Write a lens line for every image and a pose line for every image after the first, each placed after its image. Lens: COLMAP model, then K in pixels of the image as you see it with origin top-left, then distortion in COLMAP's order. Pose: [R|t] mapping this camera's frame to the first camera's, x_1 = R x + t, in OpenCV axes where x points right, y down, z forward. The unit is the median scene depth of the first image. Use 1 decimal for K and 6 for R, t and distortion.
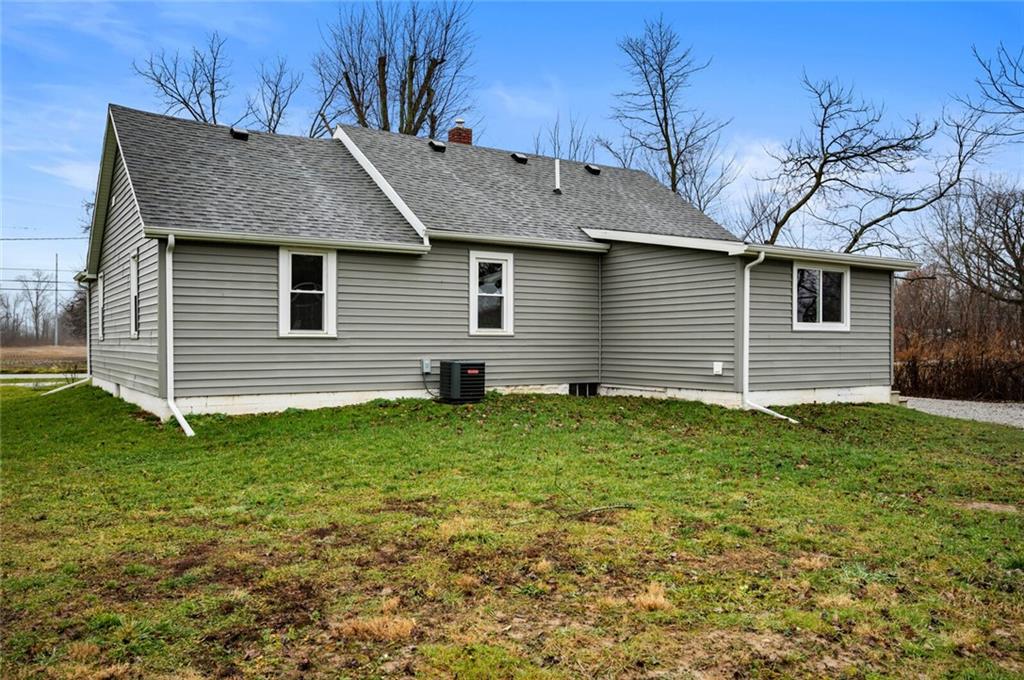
lens RADIAL K [[764.3, 0, 511.8], [0, 764.3, 337.7], [0, 0, 1]] dist [-0.029245, 0.003346]
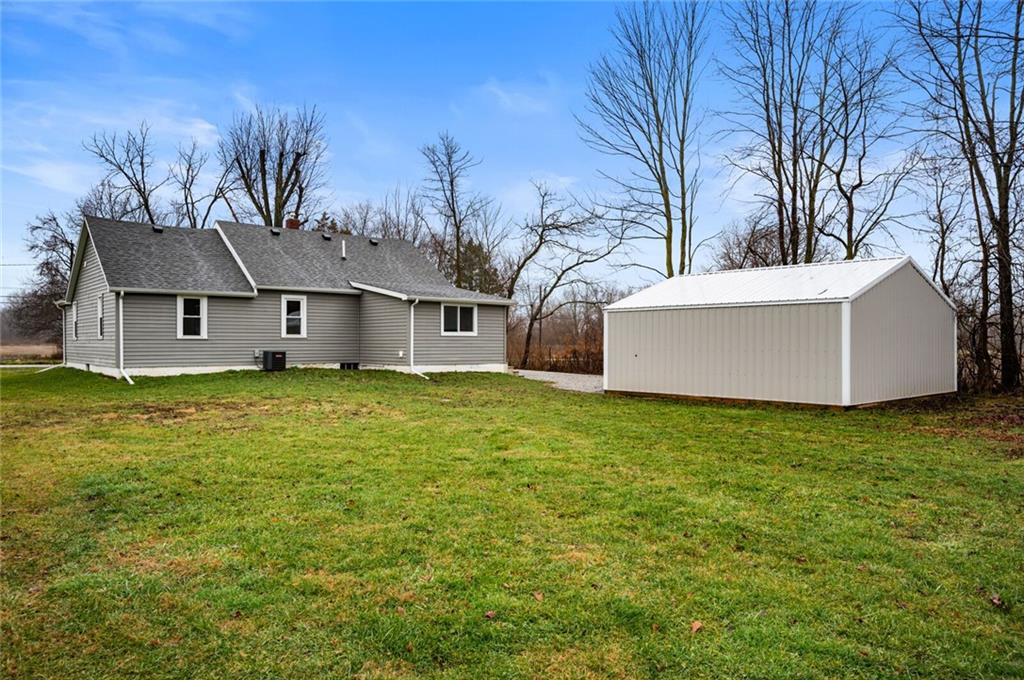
lens RADIAL K [[684.3, 0, 512.2], [0, 684.3, 338.4], [0, 0, 1]] dist [-0.011780, -0.002073]
pose [[0.992436, 0.000850, 0.122758, 0.317319], [-0.000938, 0.999999, 0.000659, -0.003831], [-0.122758, -0.000769, 0.992436, -0.813016]]
